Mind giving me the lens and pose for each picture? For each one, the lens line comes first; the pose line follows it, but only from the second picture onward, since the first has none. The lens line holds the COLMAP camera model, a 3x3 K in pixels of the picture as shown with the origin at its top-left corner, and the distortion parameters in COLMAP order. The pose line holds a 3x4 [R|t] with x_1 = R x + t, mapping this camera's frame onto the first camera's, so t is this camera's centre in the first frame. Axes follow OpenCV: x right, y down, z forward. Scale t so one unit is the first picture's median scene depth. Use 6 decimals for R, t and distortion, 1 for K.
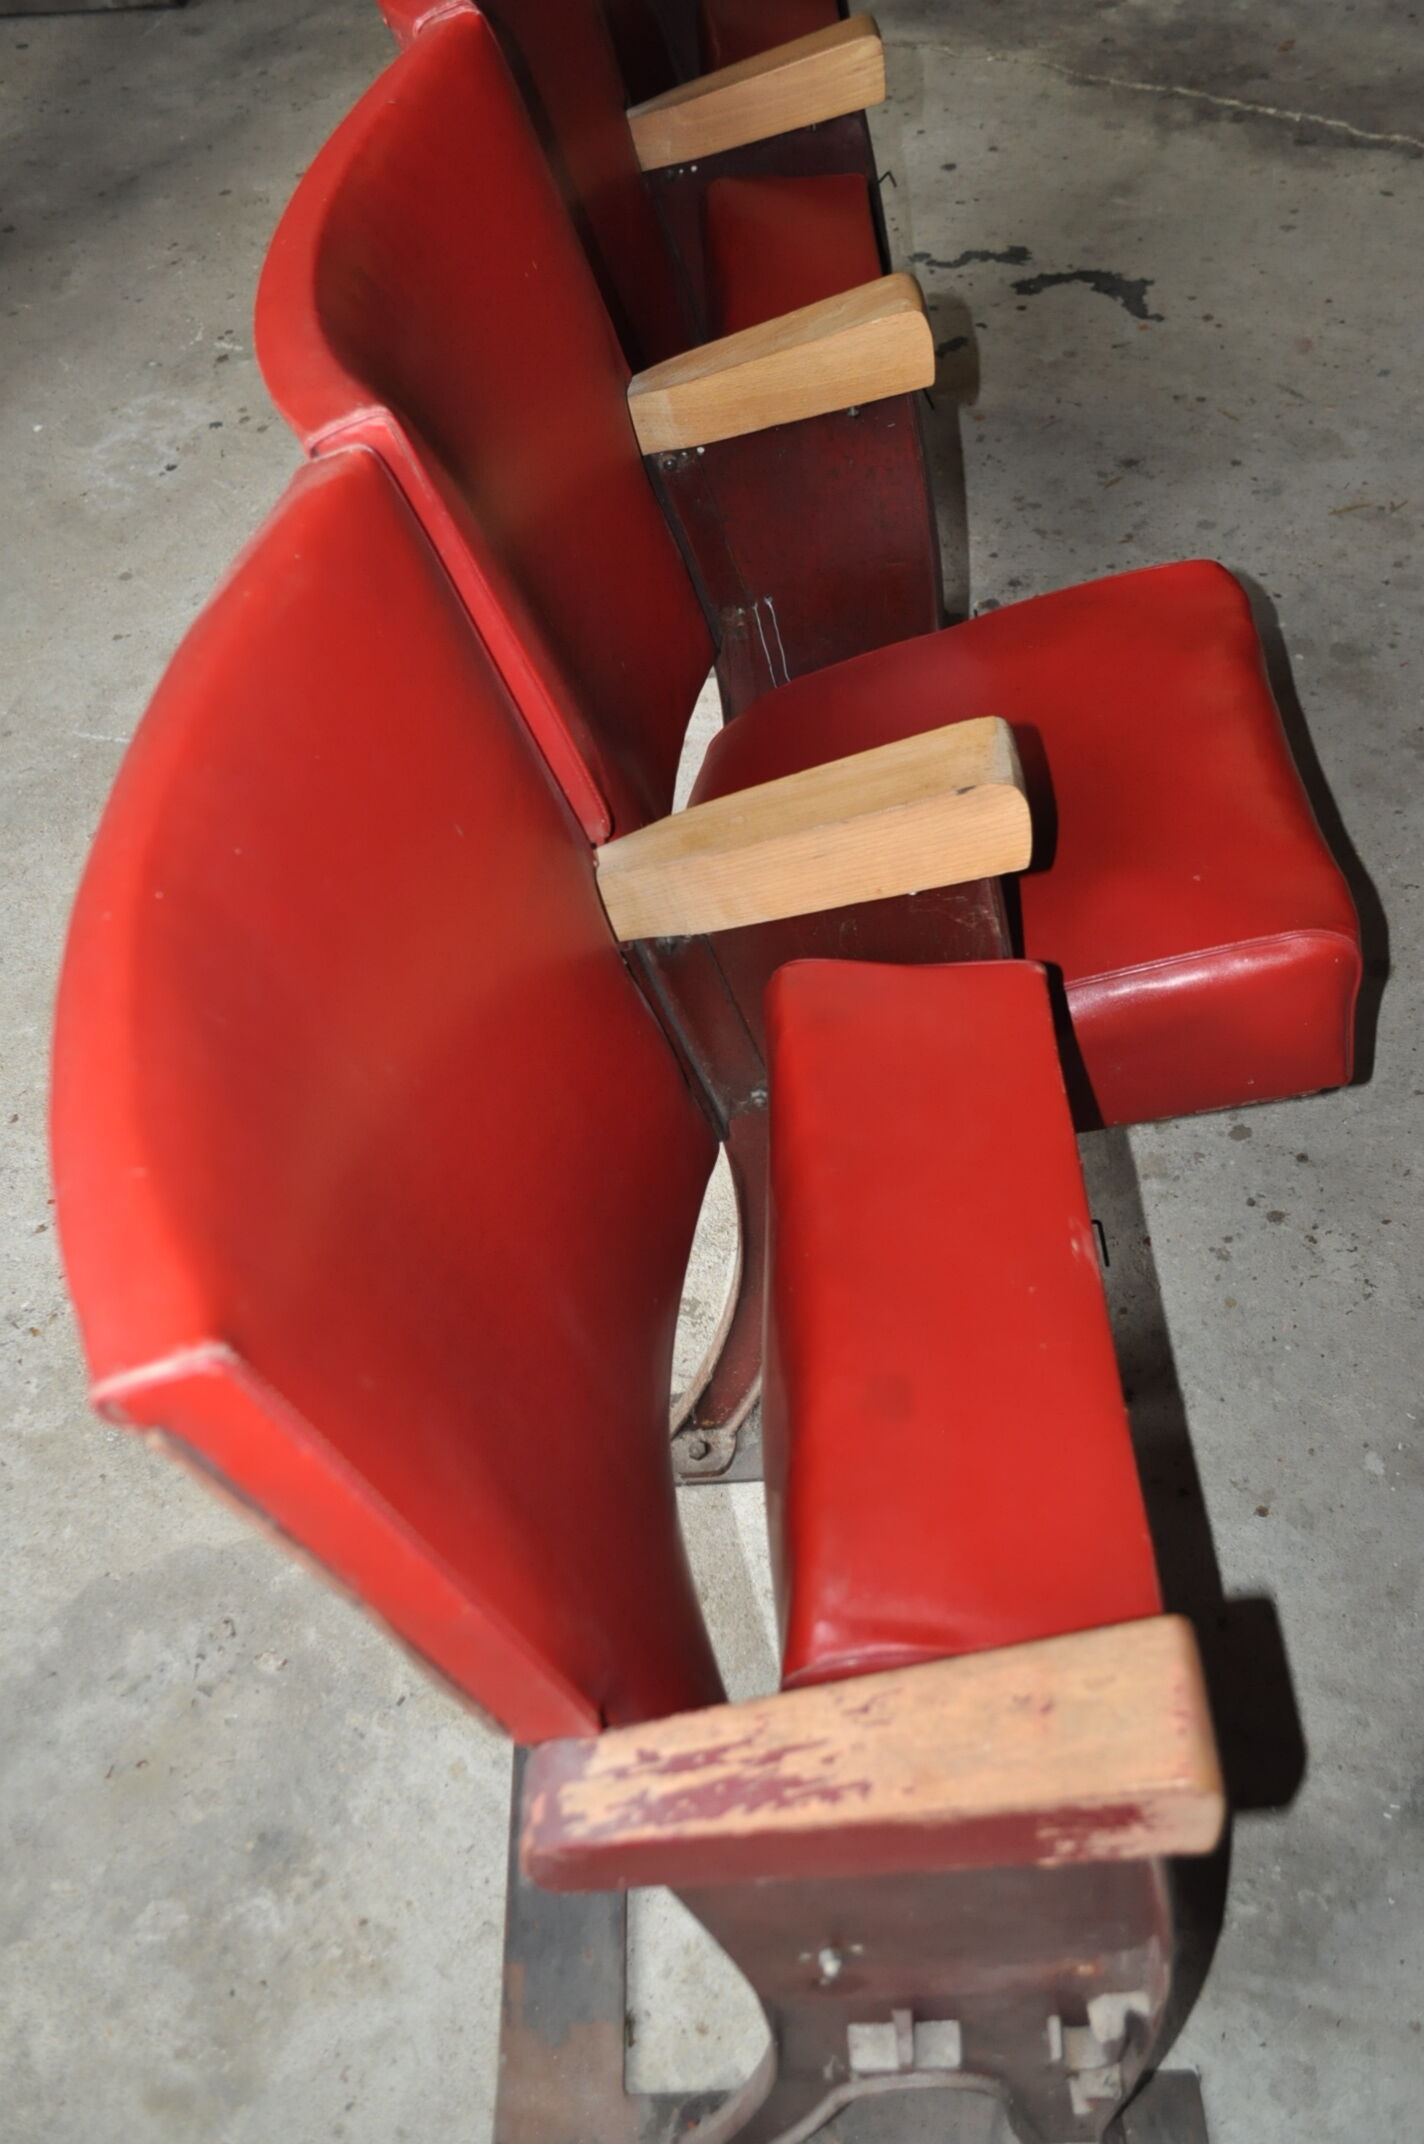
lens RADIAL K [[1913.7, 0, 712.0], [0, 1913.7, 1072.0], [0, 0, 1]] dist [-0.032839, 0.015353]
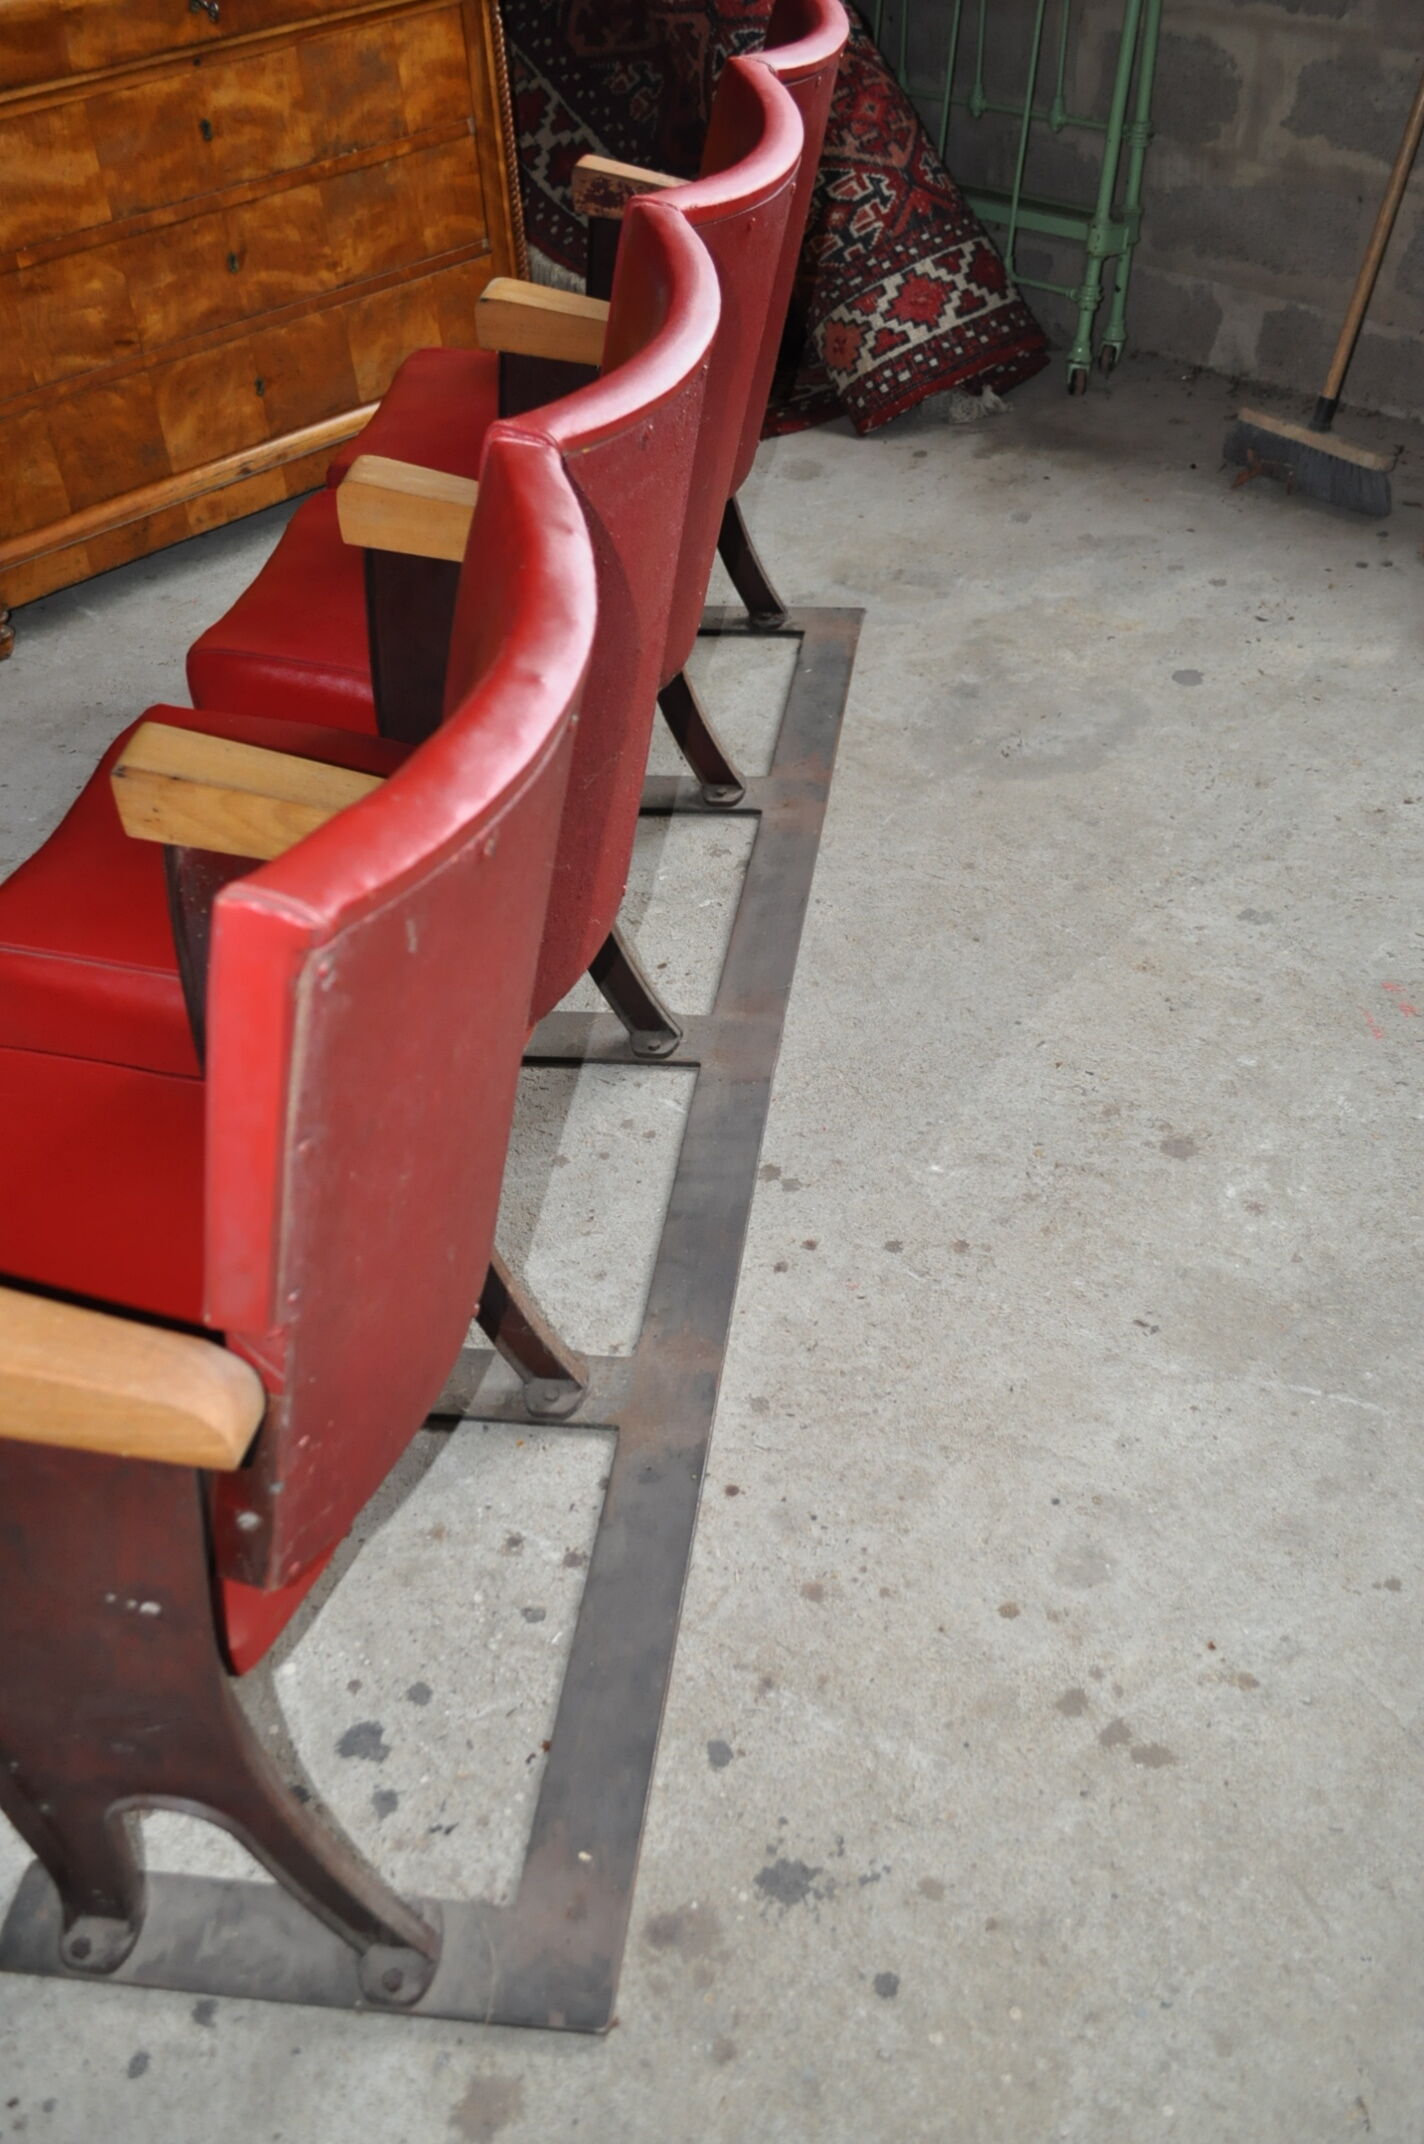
lens RADIAL K [[1921.9, 0, 711.5], [0, 1921.9, 1079.1], [0, 0, 1]] dist [-0.025294, 0.006590]
pose [[-0.975132, 0.015813, 0.221059, -0.422597], [0.221594, 0.053232, 0.973685, -1.669742], [0.003629, 0.998457, -0.055412, 1.569695]]
